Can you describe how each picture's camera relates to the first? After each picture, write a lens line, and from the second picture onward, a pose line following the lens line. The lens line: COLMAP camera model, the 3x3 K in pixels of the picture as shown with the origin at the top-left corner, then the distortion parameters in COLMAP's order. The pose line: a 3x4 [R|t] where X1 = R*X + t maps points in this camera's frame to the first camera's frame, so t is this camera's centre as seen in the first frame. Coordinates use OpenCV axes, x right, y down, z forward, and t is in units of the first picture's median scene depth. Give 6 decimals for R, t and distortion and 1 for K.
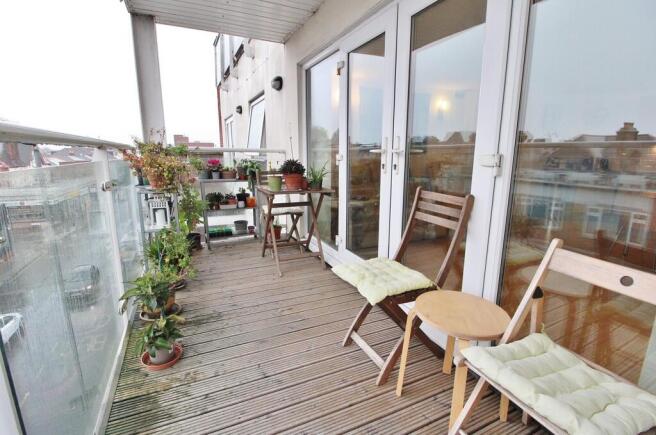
lens RADIAL K [[302.2, 0, 323.5], [0, 302.2, 215.5], [0, 0, 1]] dist [-0.016049, -0.004539]
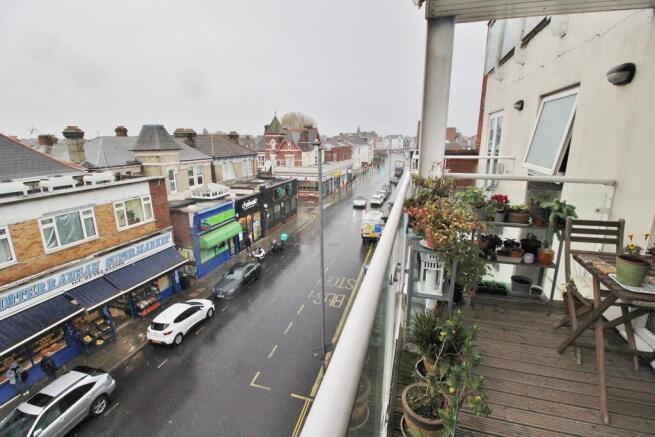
lens RADIAL K [[301.8, 0, 325.8], [0, 301.8, 216.2], [0, 0, 1]] dist [-0.016049, -0.004539]
pose [[0.742456, 0.155609, -0.651571, -0.114180], [-0.120826, 0.987802, 0.098229, -0.091354], [0.658908, 0.005795, 0.752201, 0.095112]]
